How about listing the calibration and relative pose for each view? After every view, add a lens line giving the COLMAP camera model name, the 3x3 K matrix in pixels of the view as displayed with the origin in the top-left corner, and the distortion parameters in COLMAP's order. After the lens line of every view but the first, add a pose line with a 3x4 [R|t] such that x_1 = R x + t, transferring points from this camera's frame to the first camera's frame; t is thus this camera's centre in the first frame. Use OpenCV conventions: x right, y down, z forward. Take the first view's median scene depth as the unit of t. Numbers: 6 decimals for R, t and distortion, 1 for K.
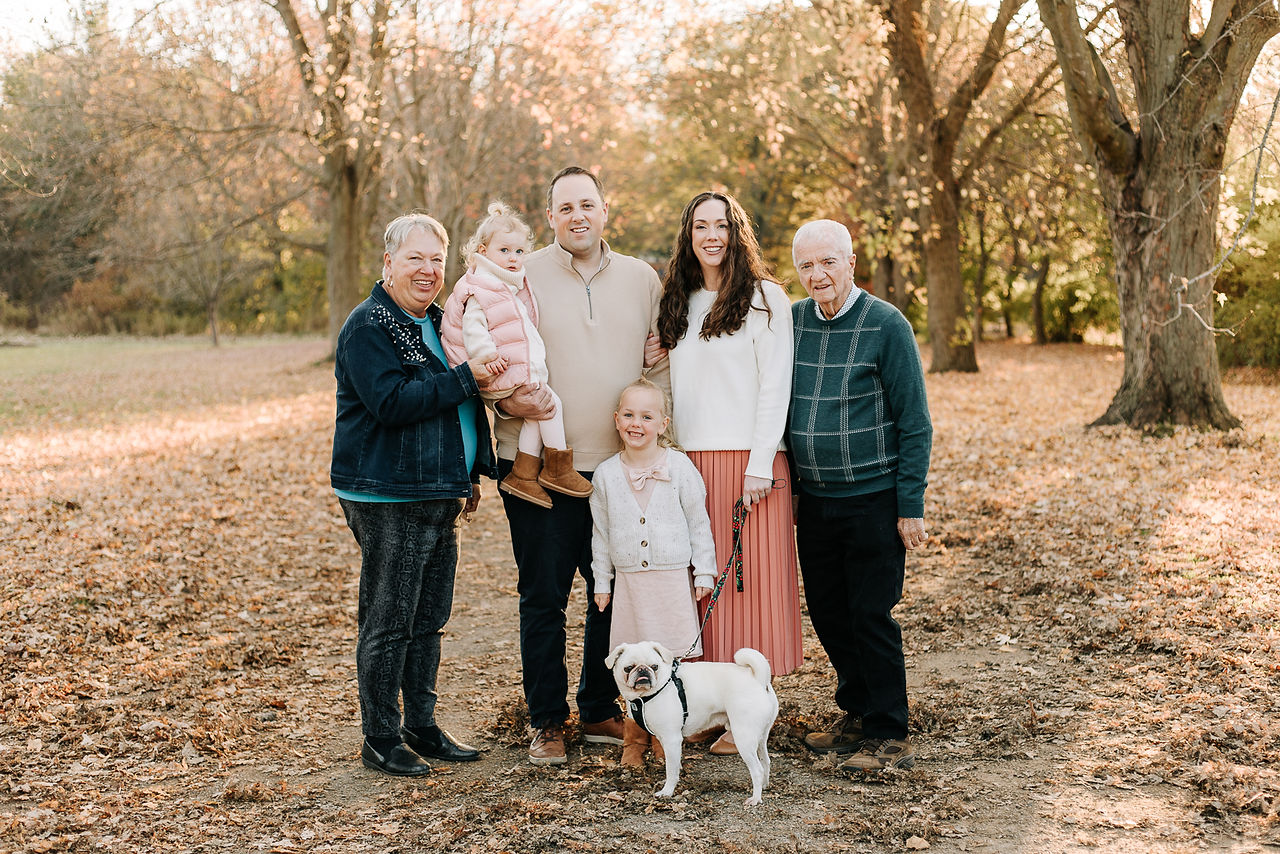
lens RADIAL K [[1303.2, 0, 655.1], [0, 1303.2, 430.4], [0, 0, 1]] dist [0.004091, -0.002333]
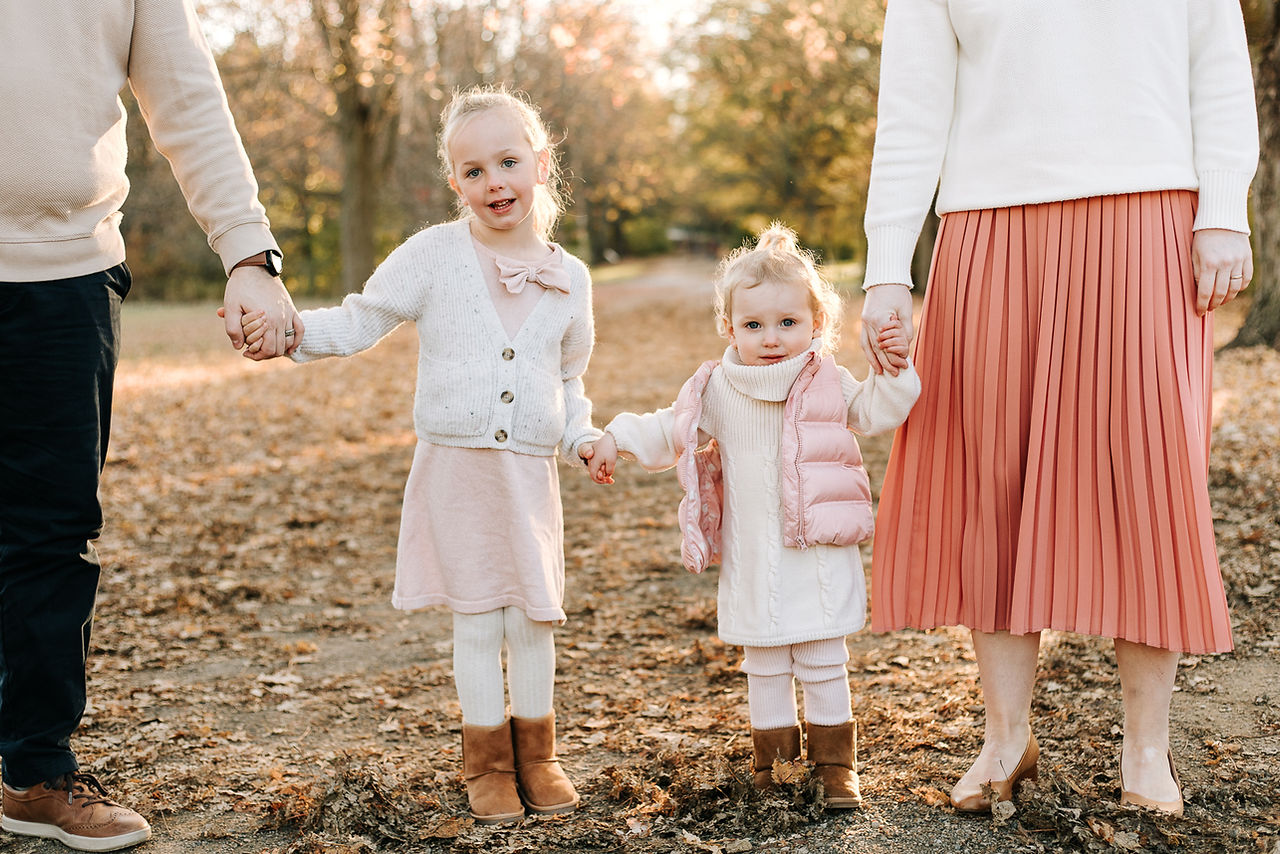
lens RADIAL K [[1253.3, 0, 673.3], [0, 1253.3, 427.5], [0, 0, 1]] dist [0.004578, 0.001368]
pose [[0.999908, -0.008907, -0.010214, -0.007527], [0.009119, 0.999741, 0.020873, 0.035643], [0.010025, -0.020964, 0.999730, 0.280902]]
